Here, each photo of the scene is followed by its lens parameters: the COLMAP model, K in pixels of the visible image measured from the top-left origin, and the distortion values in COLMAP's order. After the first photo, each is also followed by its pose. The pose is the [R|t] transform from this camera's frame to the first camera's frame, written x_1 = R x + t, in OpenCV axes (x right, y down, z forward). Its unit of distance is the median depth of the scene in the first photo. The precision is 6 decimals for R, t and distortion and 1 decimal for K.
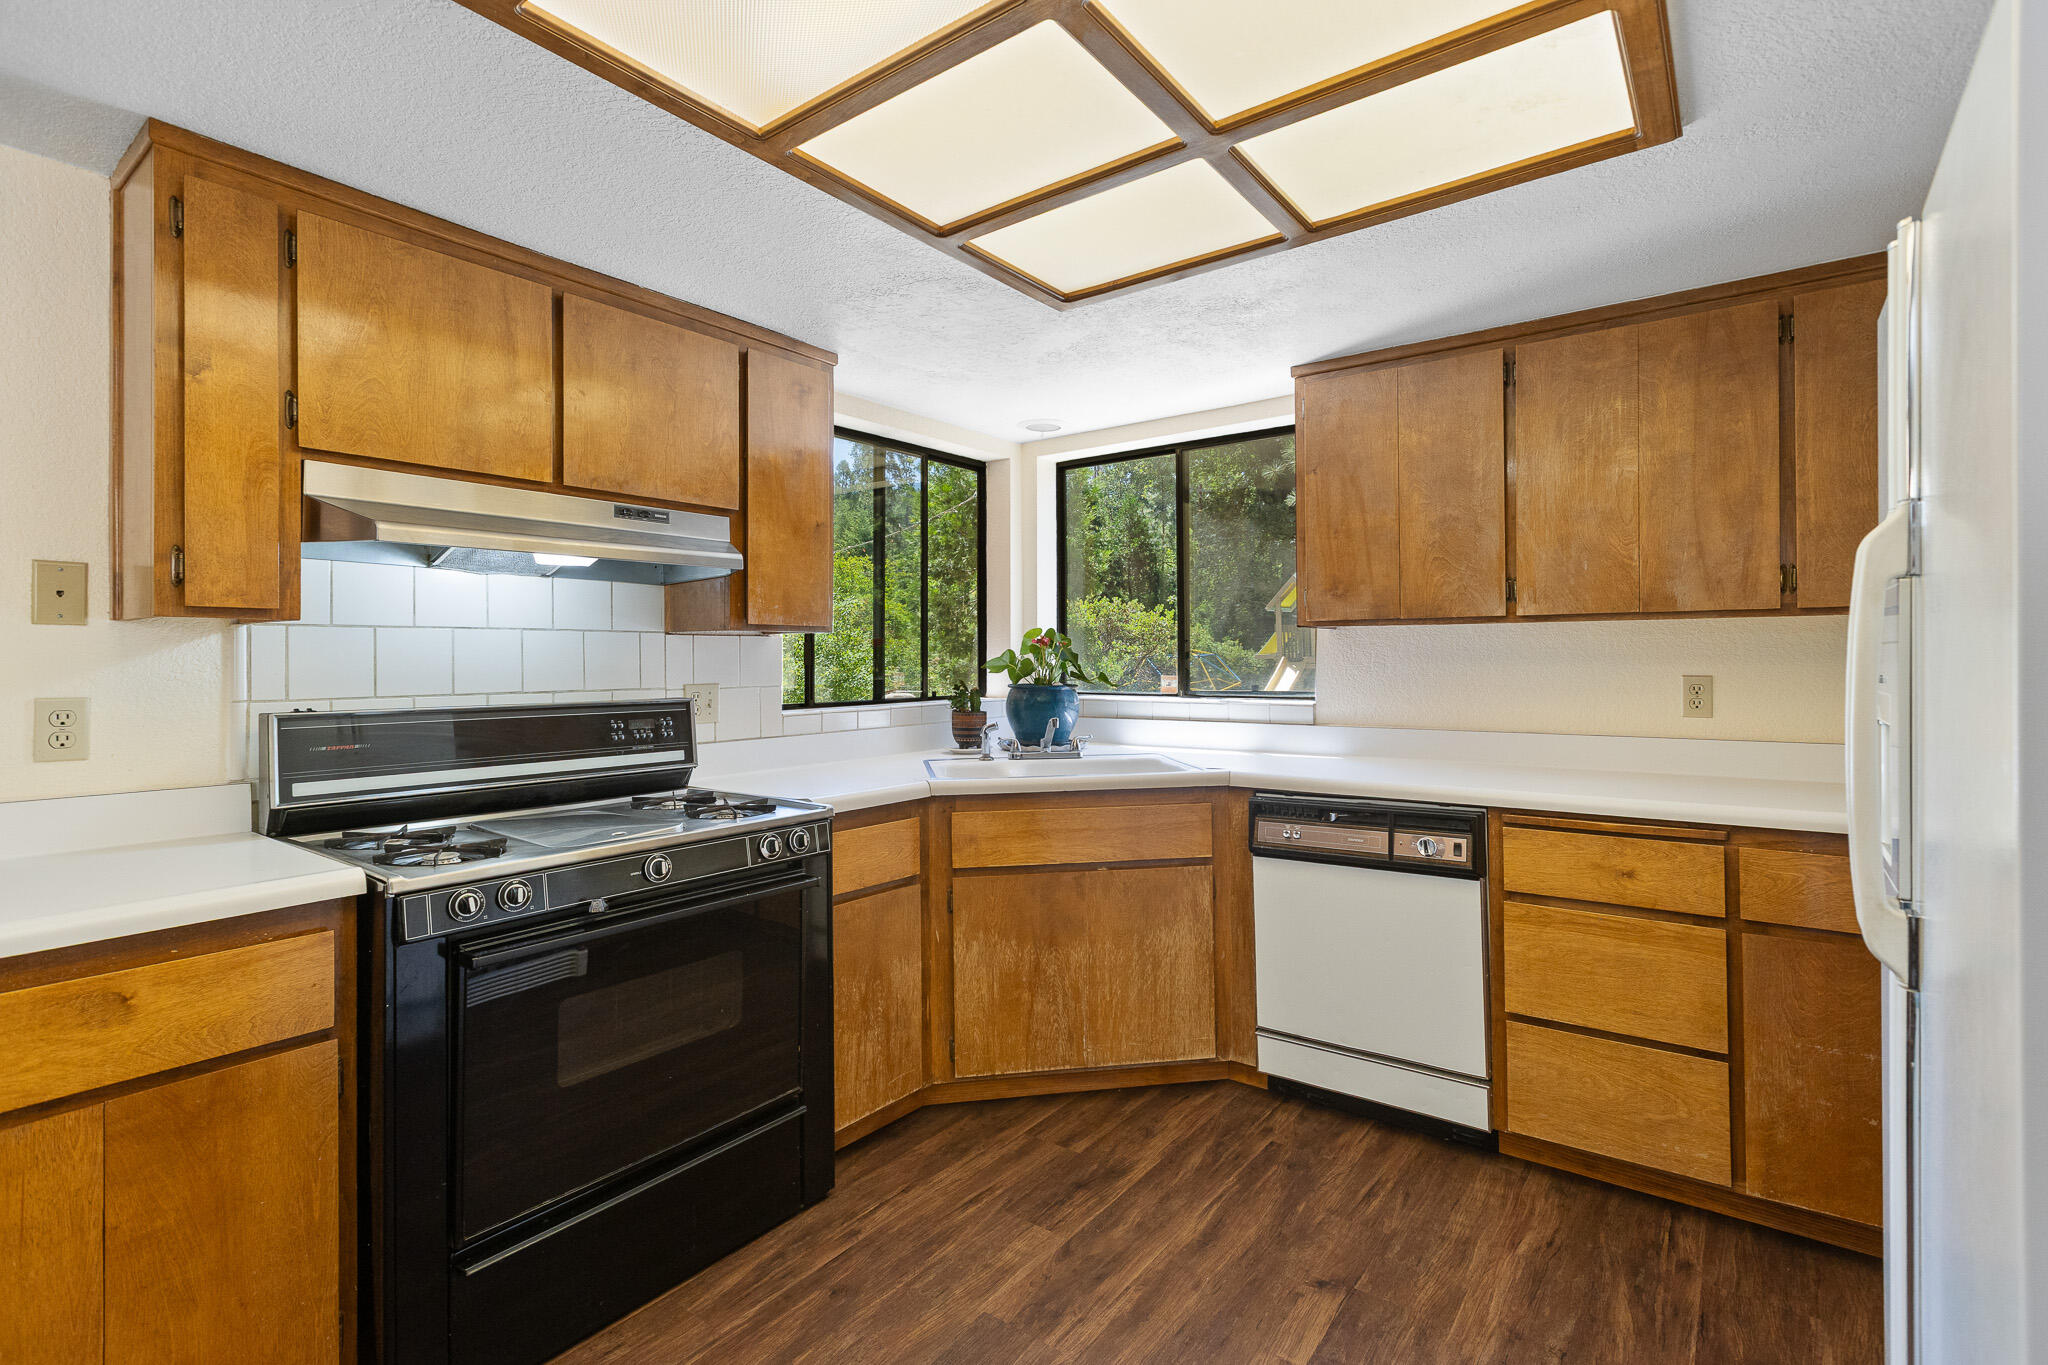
lens RADIAL K [[956.1, 0, 994.2], [0, 956.1, 685.4], [0, 0, 1]] dist [0.002638, 0.000147]
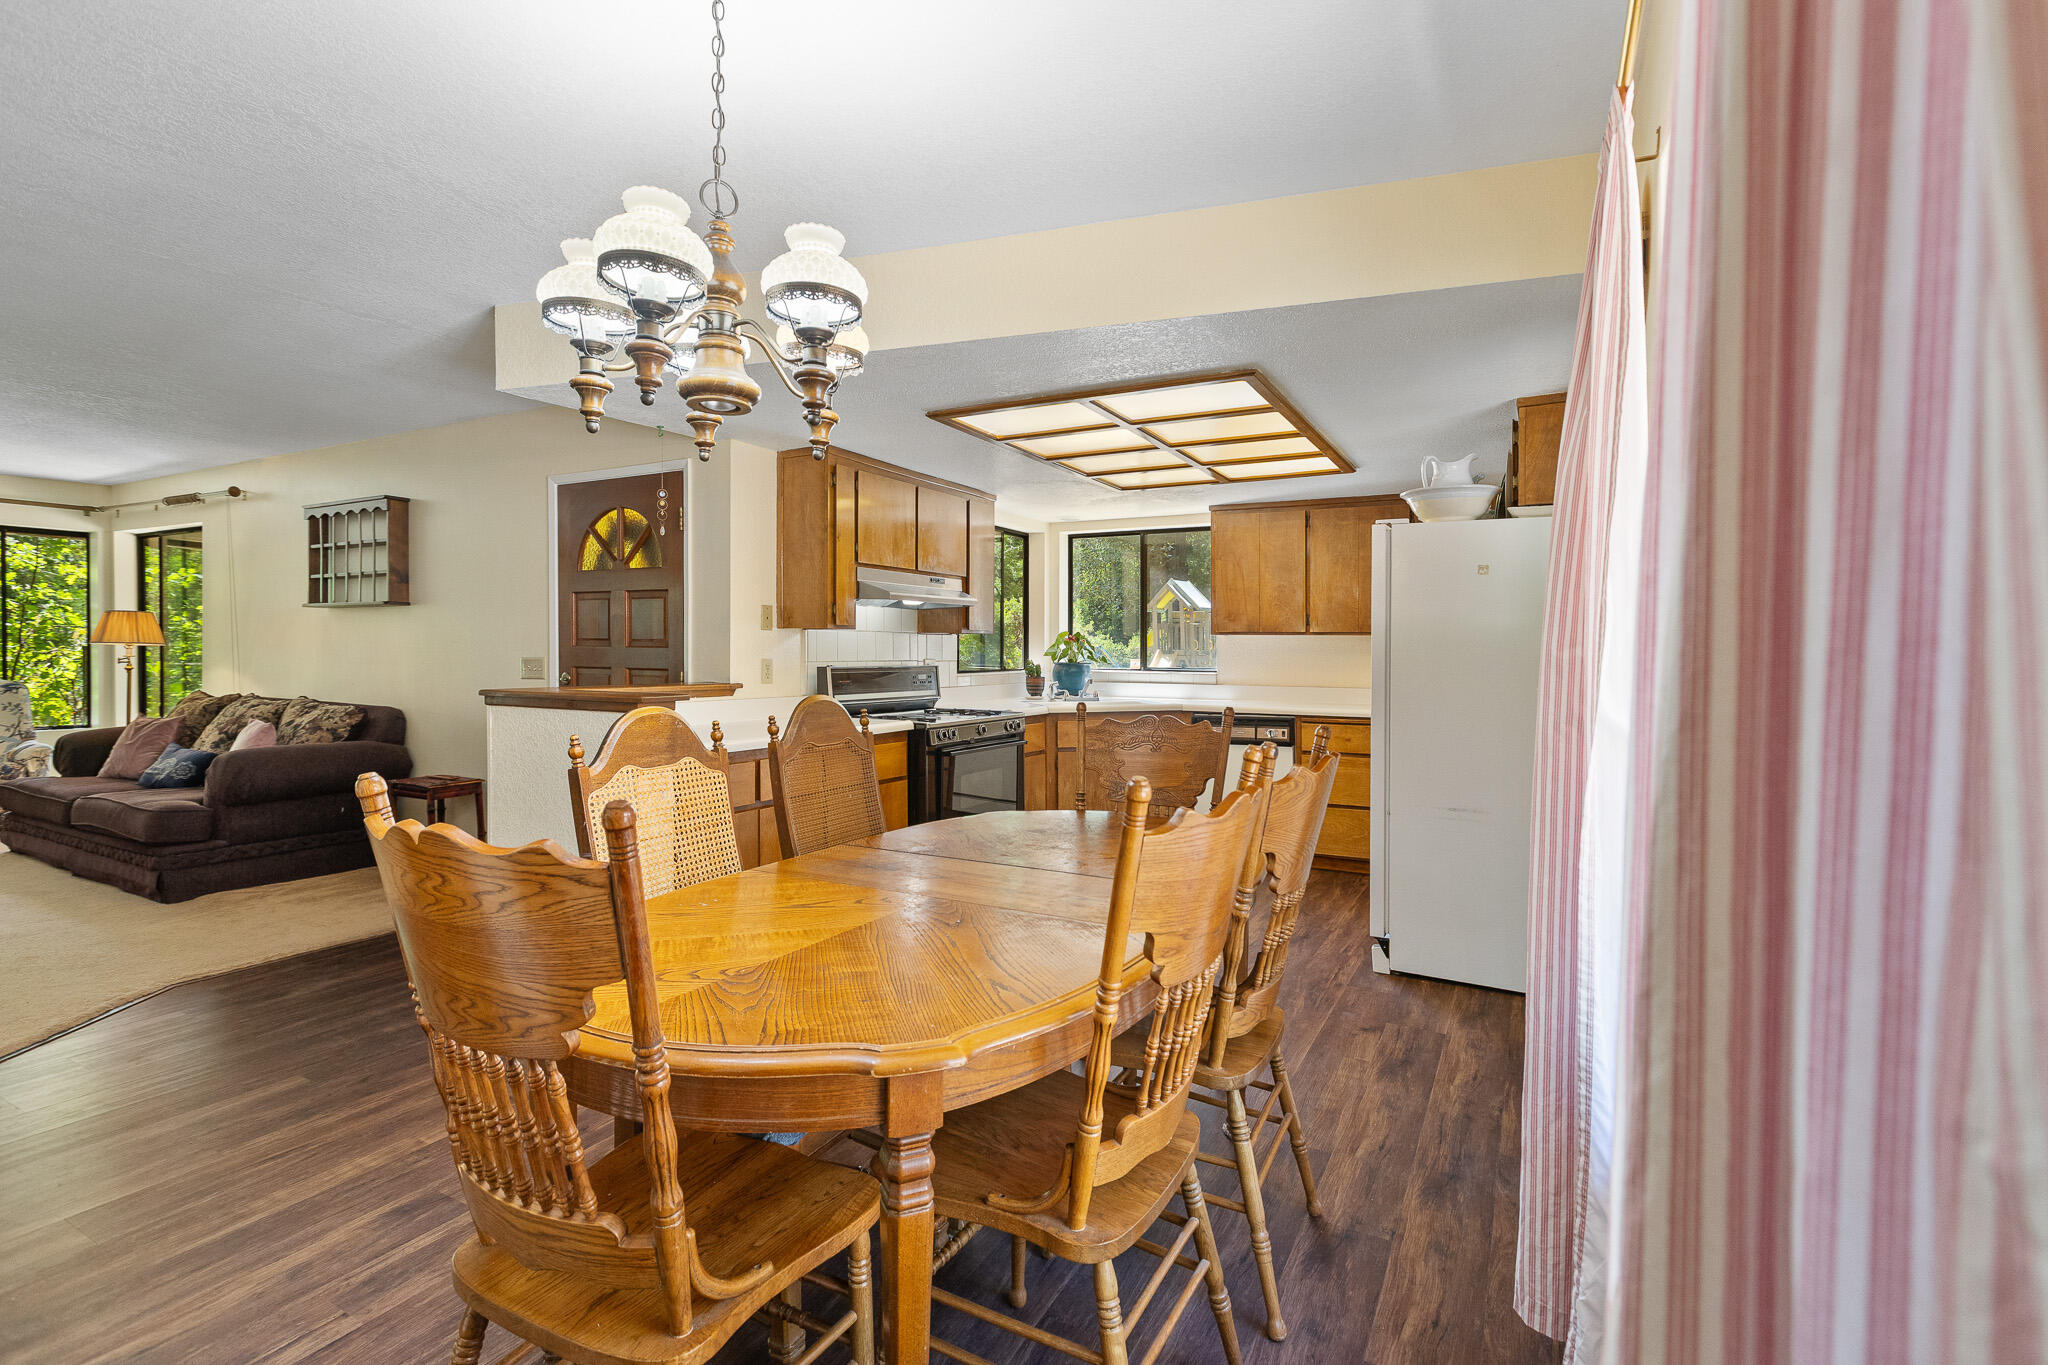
lens RADIAL K [[932.9, 0, 1024.3], [0, 932.9, 658.9], [0, 0, 1]] dist [0.003969, -0.000305]
pose [[0.986595, 0.012589, 0.162702, -0.445706], [-0.010109, 0.999820, -0.016059, 0.029385], [-0.162875, 0.014199, 0.986545, -0.997211]]
